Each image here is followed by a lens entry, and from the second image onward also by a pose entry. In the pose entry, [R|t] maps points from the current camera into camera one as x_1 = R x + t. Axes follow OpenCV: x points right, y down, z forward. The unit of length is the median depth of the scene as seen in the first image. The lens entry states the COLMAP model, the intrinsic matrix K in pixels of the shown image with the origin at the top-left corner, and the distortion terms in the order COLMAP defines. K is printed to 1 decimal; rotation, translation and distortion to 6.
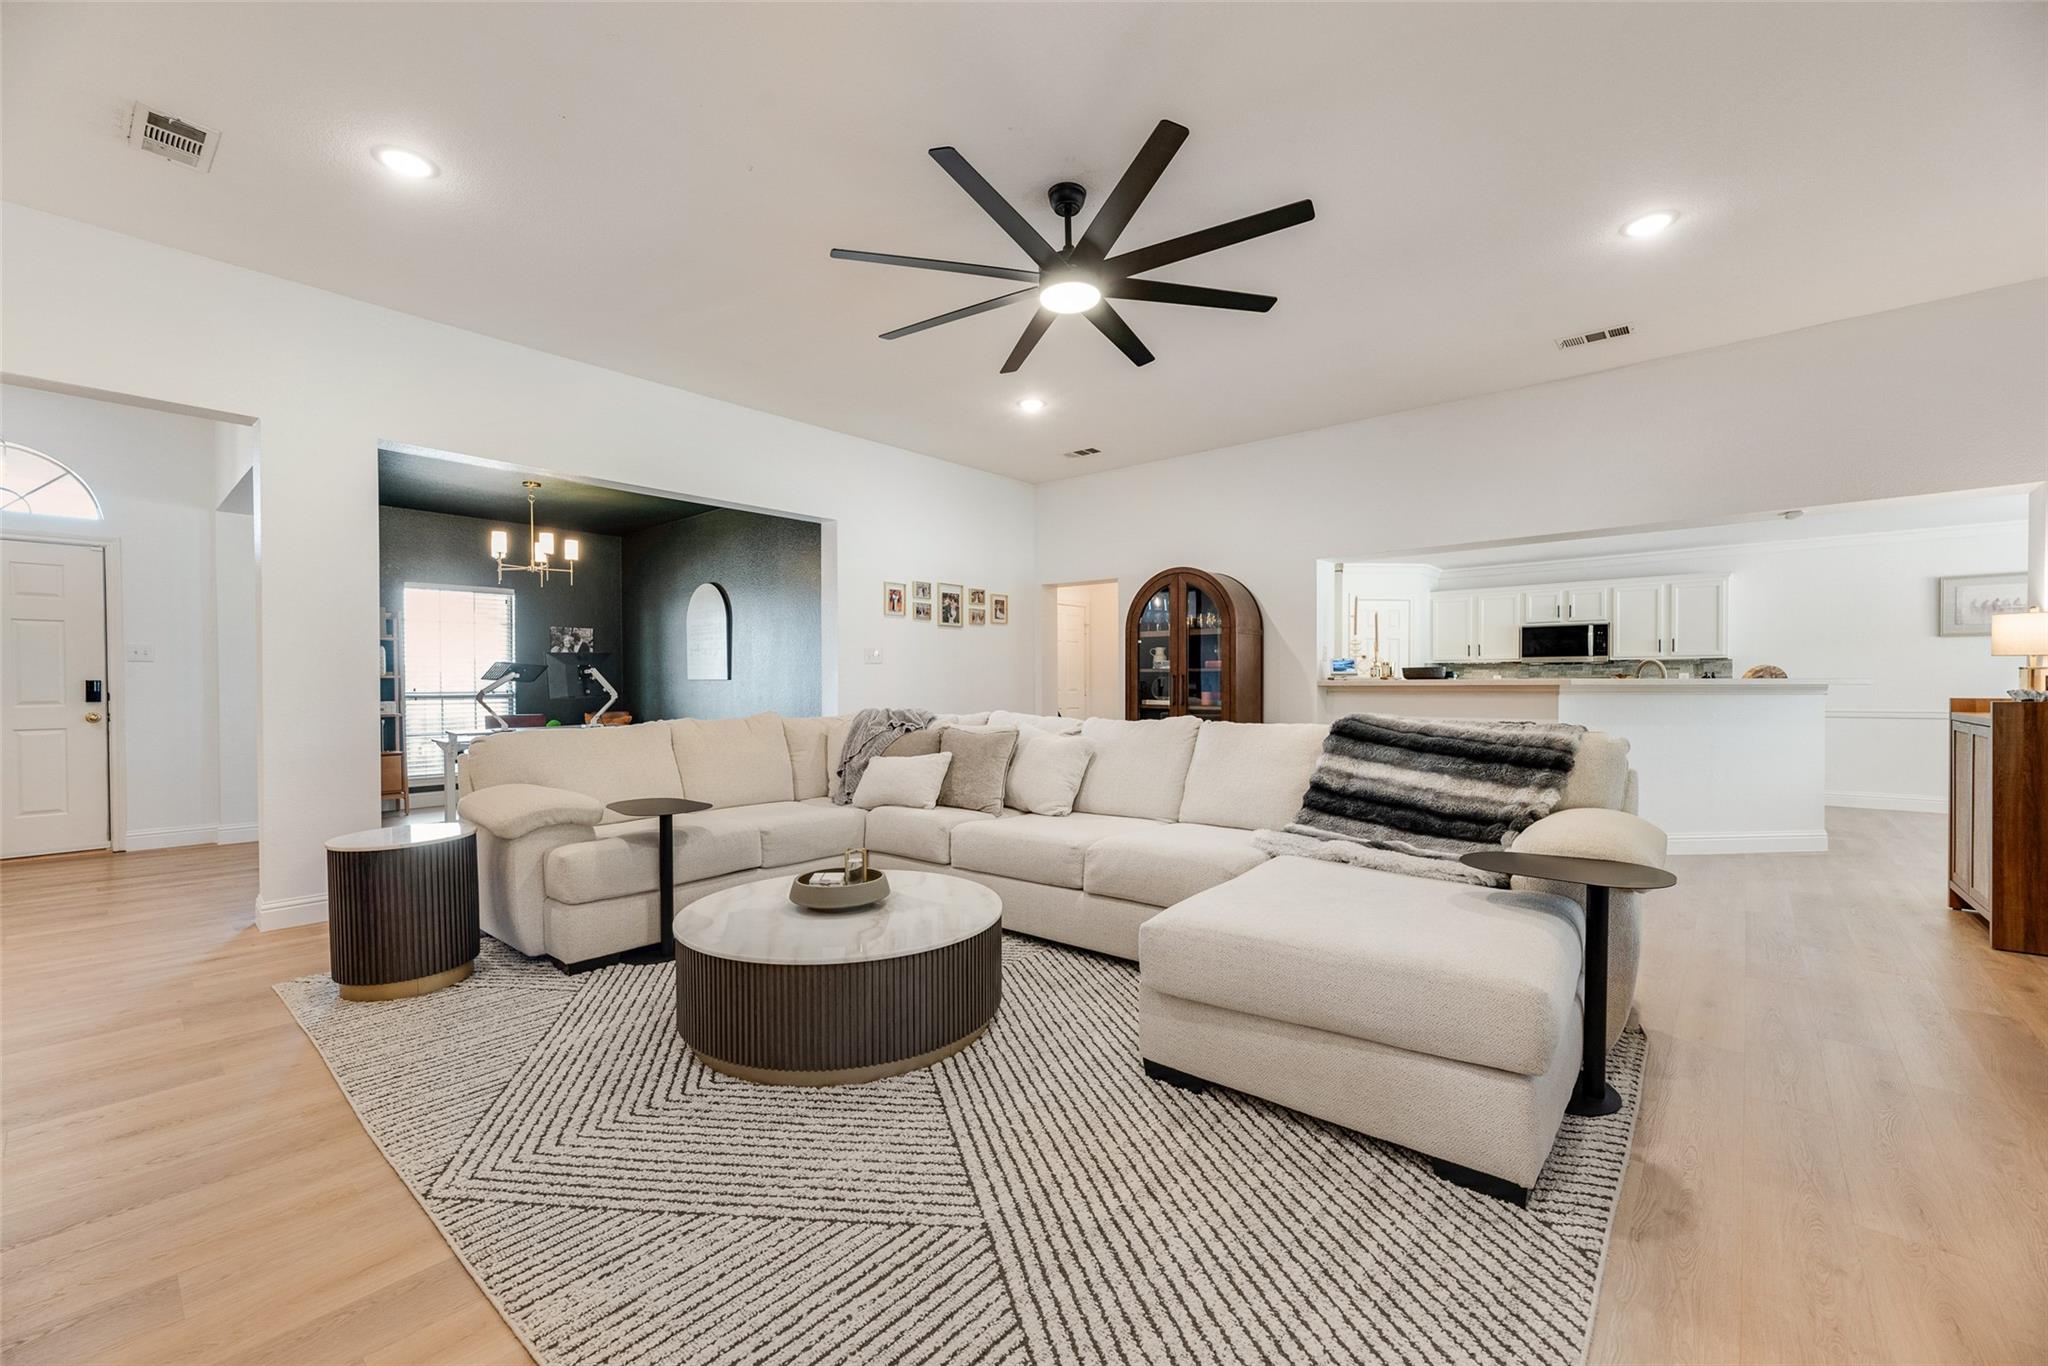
lens RADIAL K [[830.9, 0, 1010.8], [0, 830.9, 695.9], [0, 0, 1]] dist [0.001565, 0.000179]
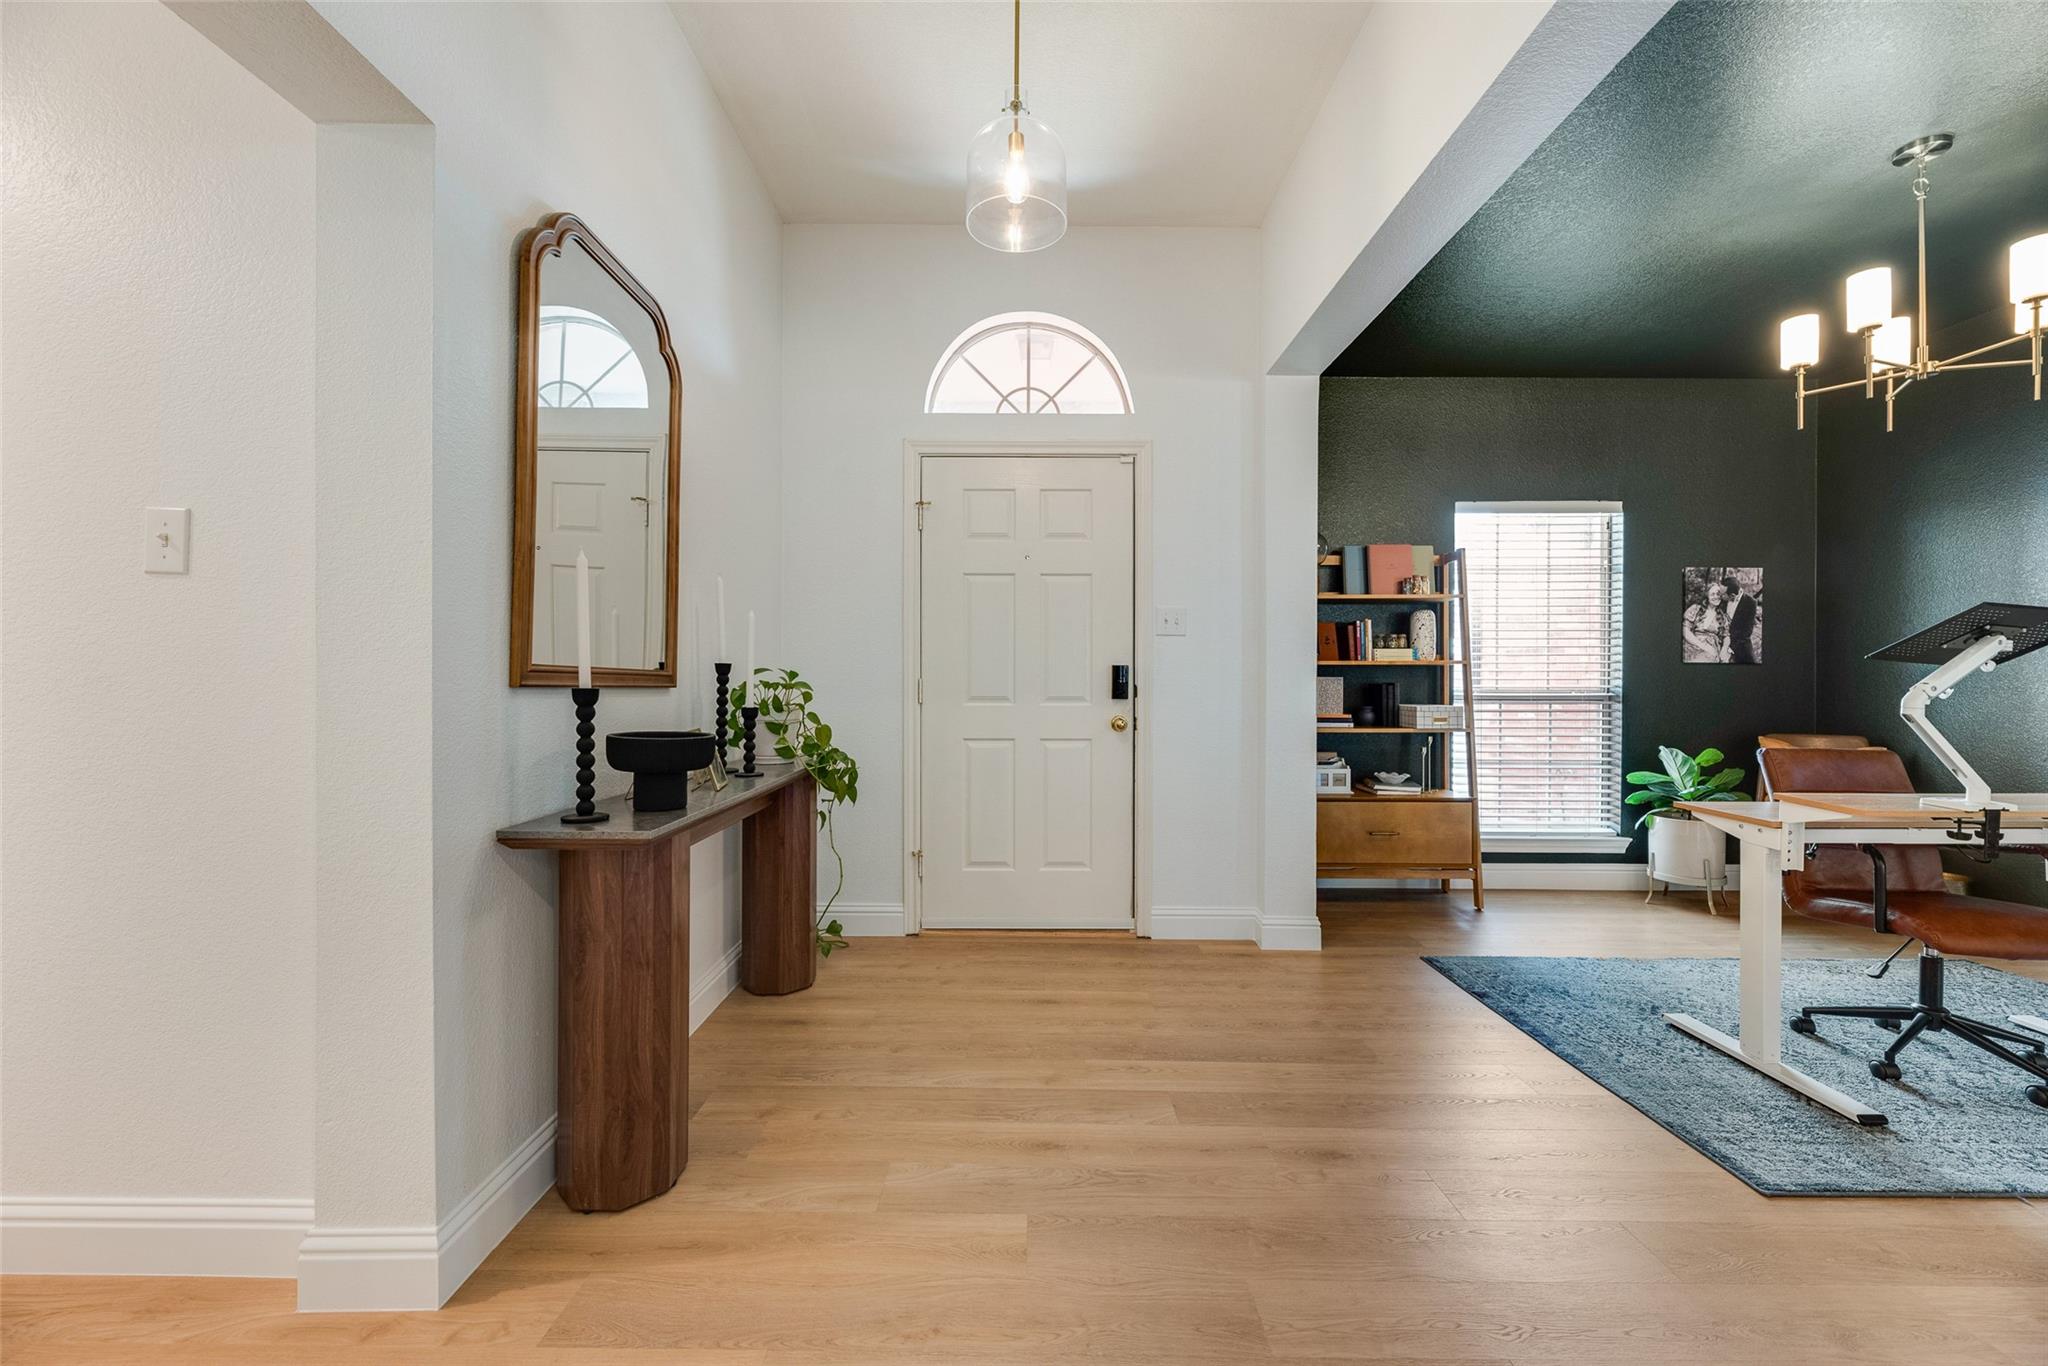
lens RADIAL K [[830.9, 0, 1022.8], [0, 830.9, 678.4], [0, 0, 1]] dist [0.001565, 0.000179]
pose [[0.644661, 0.002492, -0.764464, -0.583587], [-0.016130, 0.999816, -0.010343, -0.000824], [0.764298, 0.018999, 0.644583, 0.468679]]
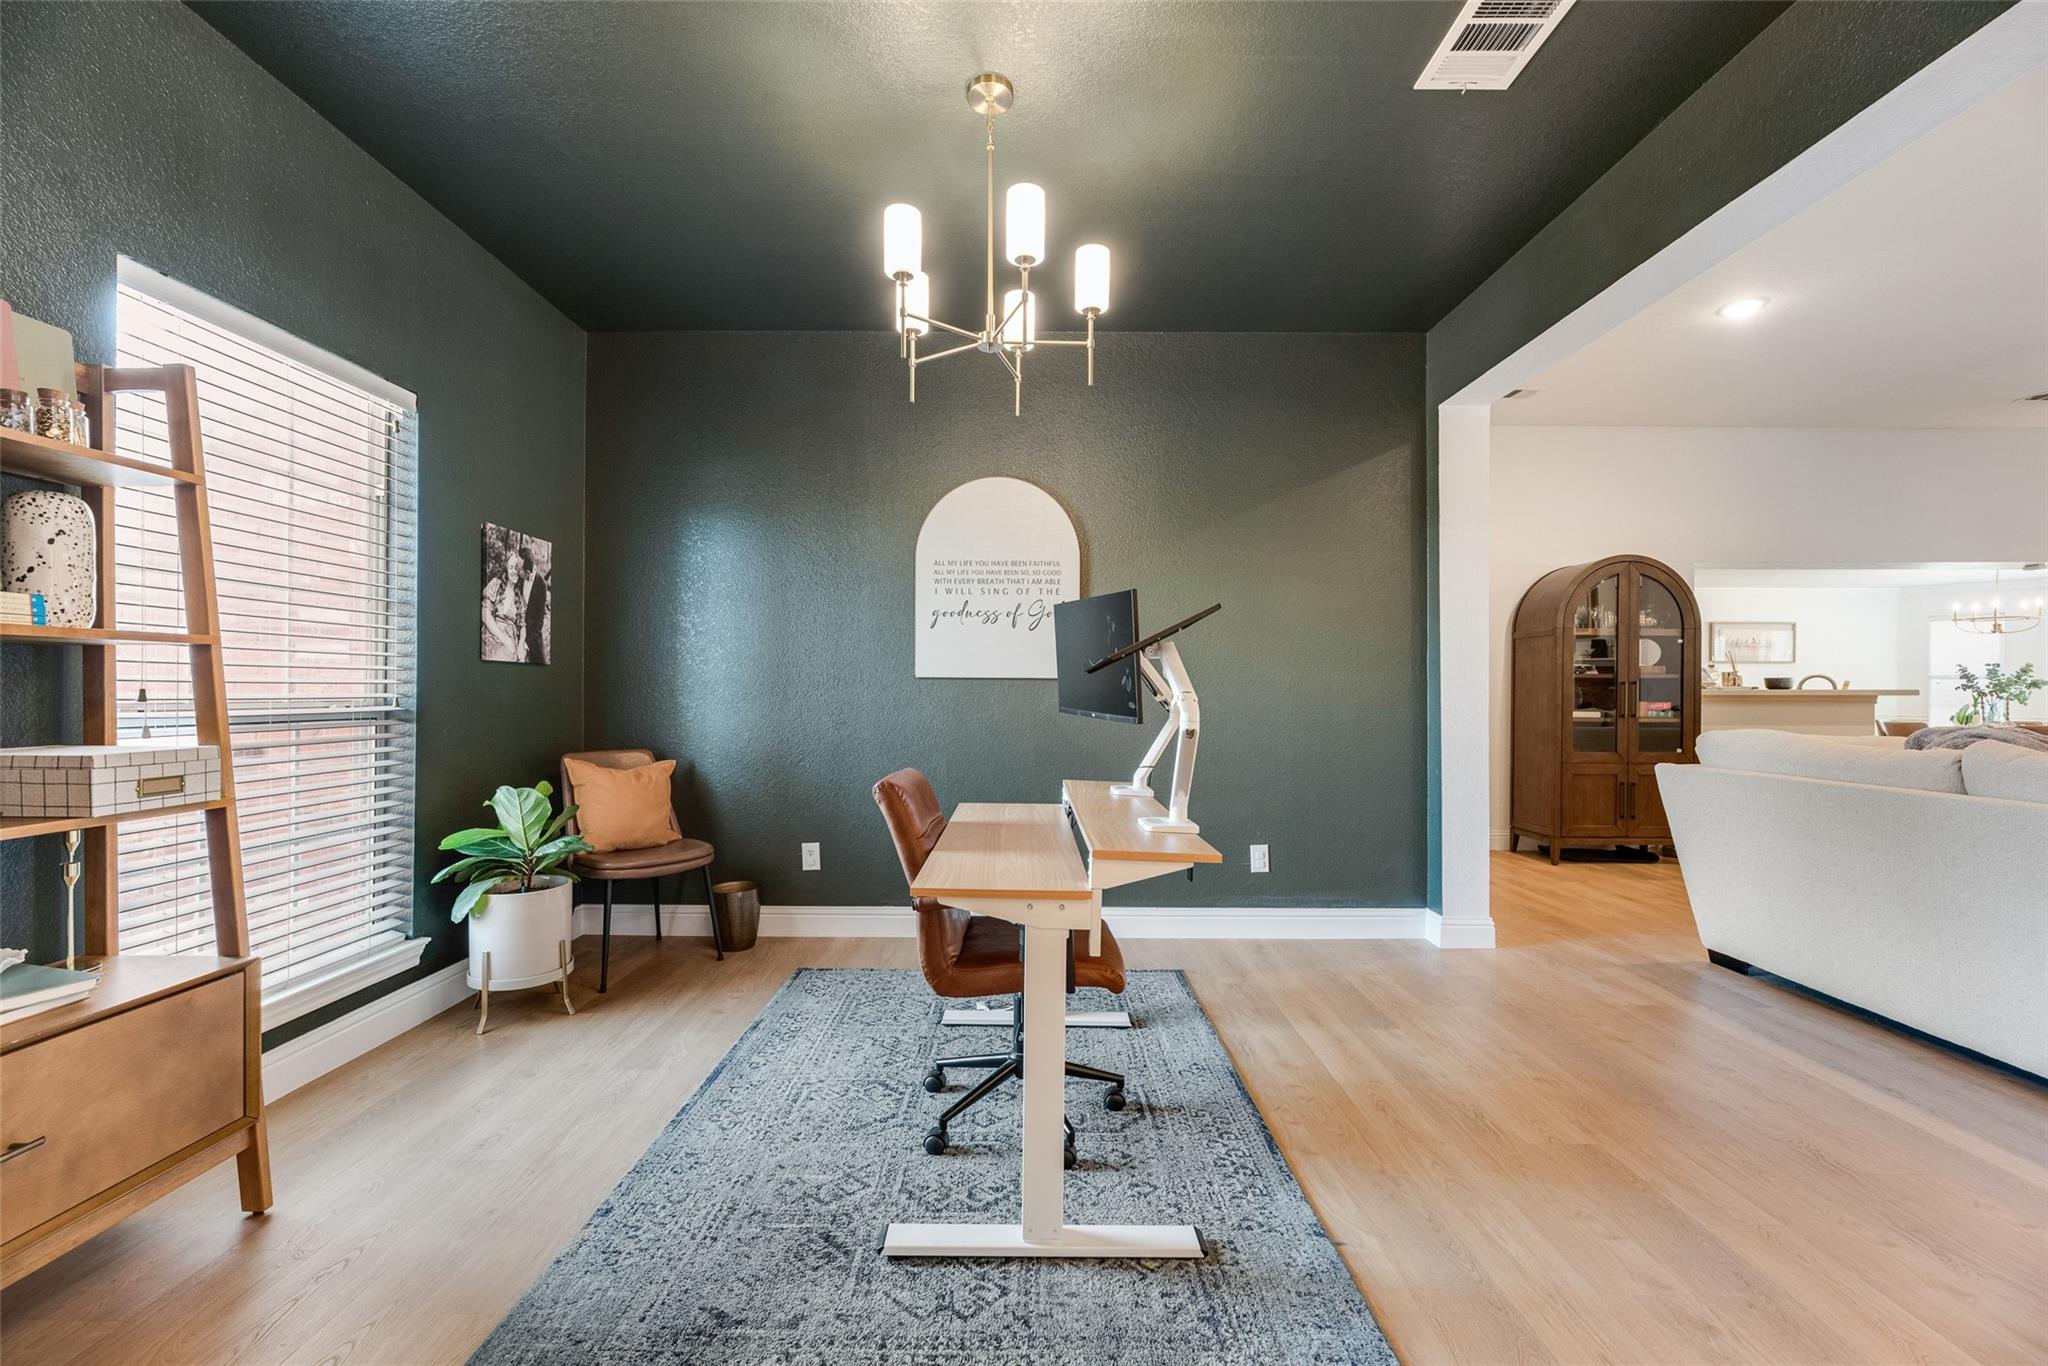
lens RADIAL K [[830.9, 0, 1025.8], [0, 830.9, 691.3], [0, 0, 1]] dist [0.001565, 0.000179]
pose [[0.767301, 0.007431, 0.641244, -0.840711], [0.003090, 0.999878, -0.015285, -0.003990], [-0.641280, 0.013710, 0.767185, 0.788996]]
